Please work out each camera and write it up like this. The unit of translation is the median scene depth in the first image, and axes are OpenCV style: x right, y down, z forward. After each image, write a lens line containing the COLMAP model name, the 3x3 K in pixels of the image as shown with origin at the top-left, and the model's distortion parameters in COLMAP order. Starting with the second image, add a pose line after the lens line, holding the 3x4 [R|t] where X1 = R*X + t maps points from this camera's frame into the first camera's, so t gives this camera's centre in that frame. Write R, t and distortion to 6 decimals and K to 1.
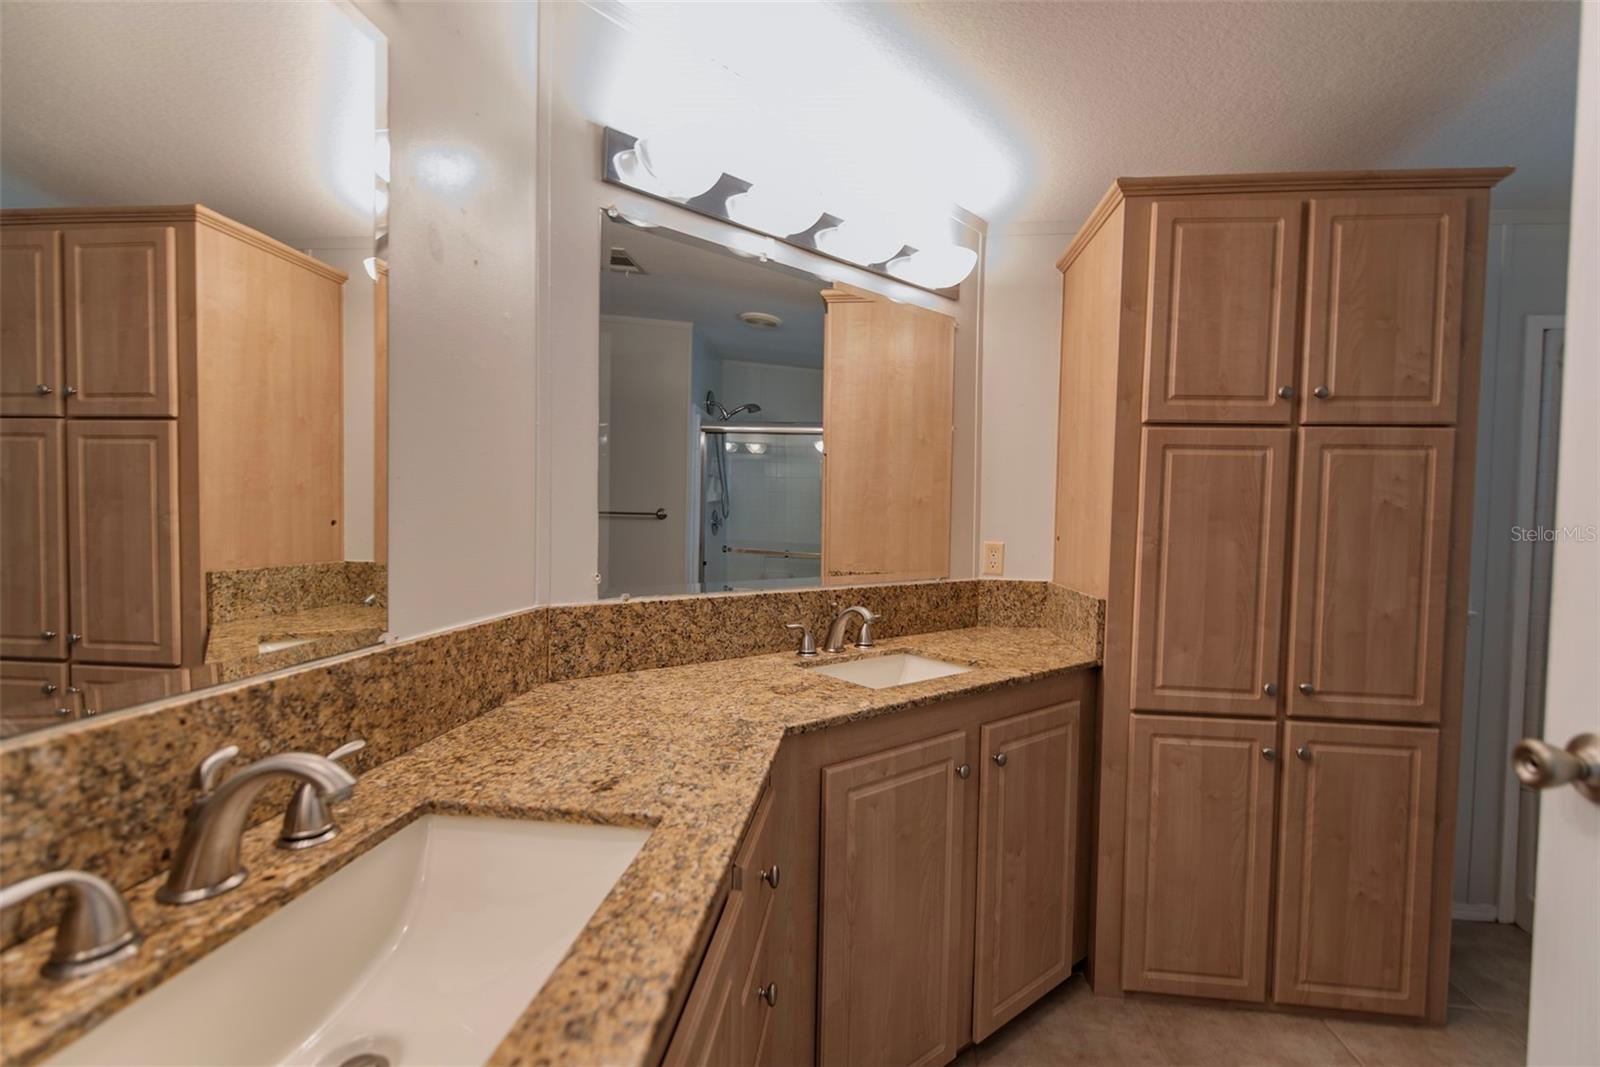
lens RADIAL K [[685.8, 0, 790.8], [0, 685.8, 538.1], [0, 0, 1]] dist [0.003884, -0.000936]
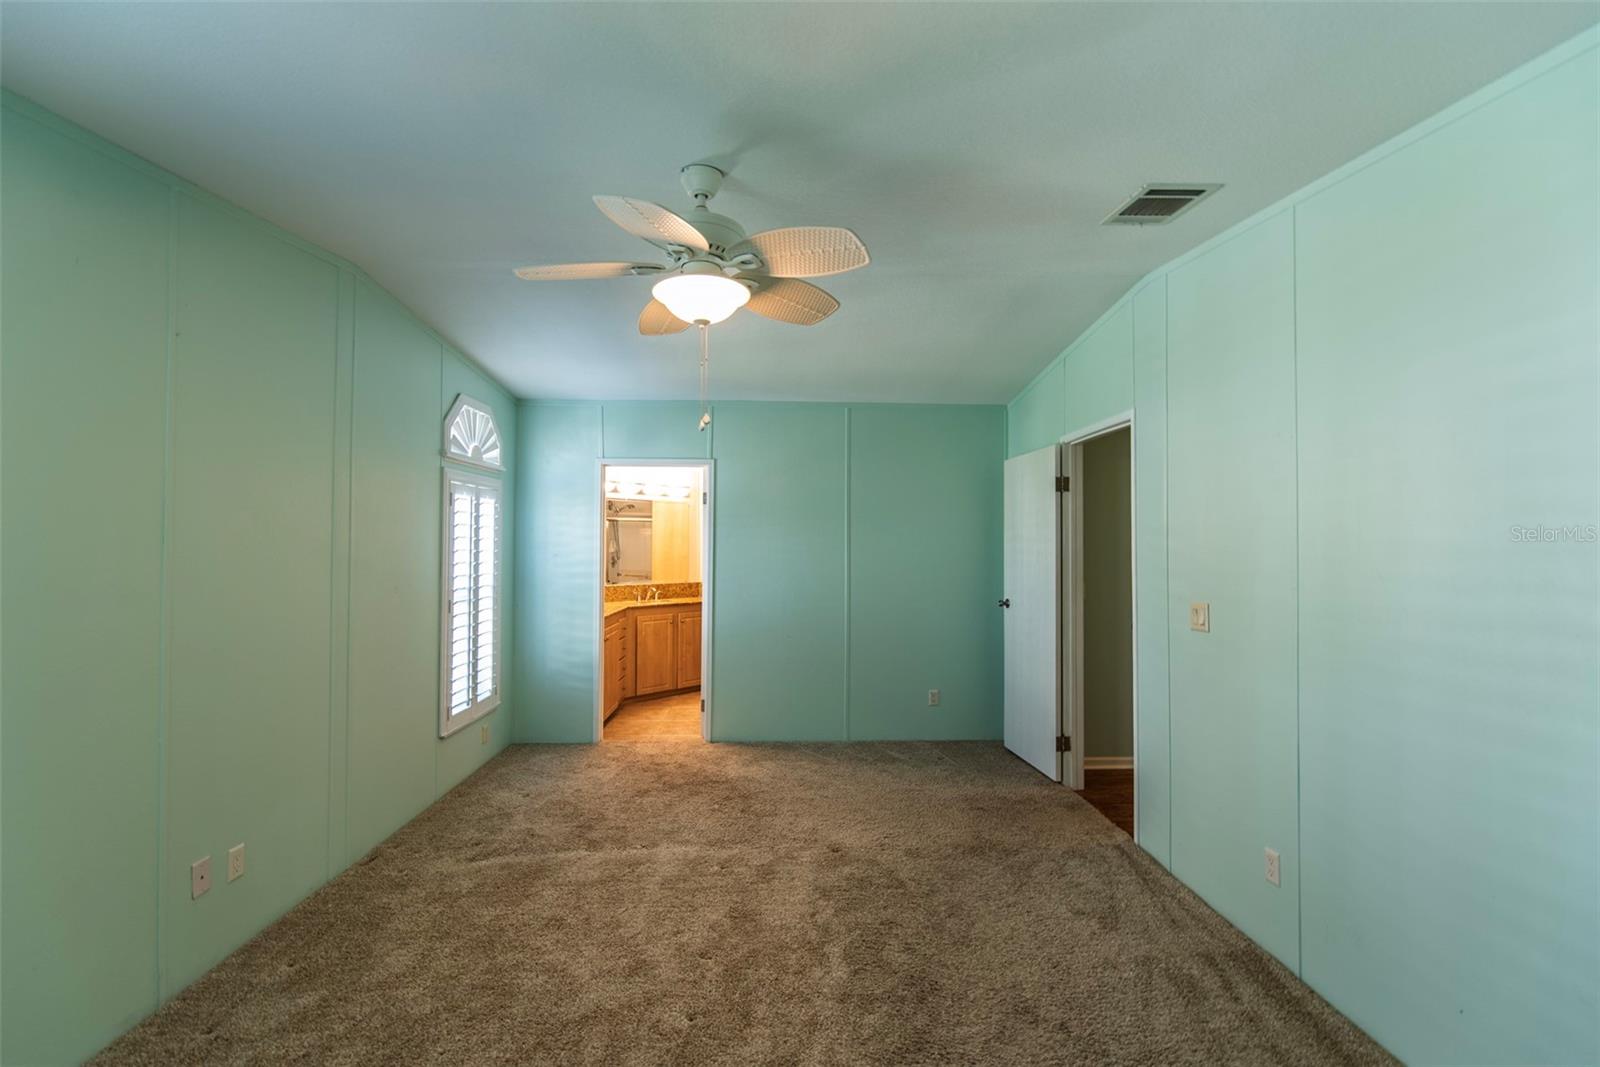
lens RADIAL K [[685.8, 0, 798.5], [0, 685.8, 533.5], [0, 0, 1]] dist [0.003884, -0.000936]
pose [[0.987647, -0.011835, 0.156249, 0.313432], [0.018274, 0.999039, -0.039838, -0.038692], [-0.155628, 0.042201, 0.986914, -2.982341]]
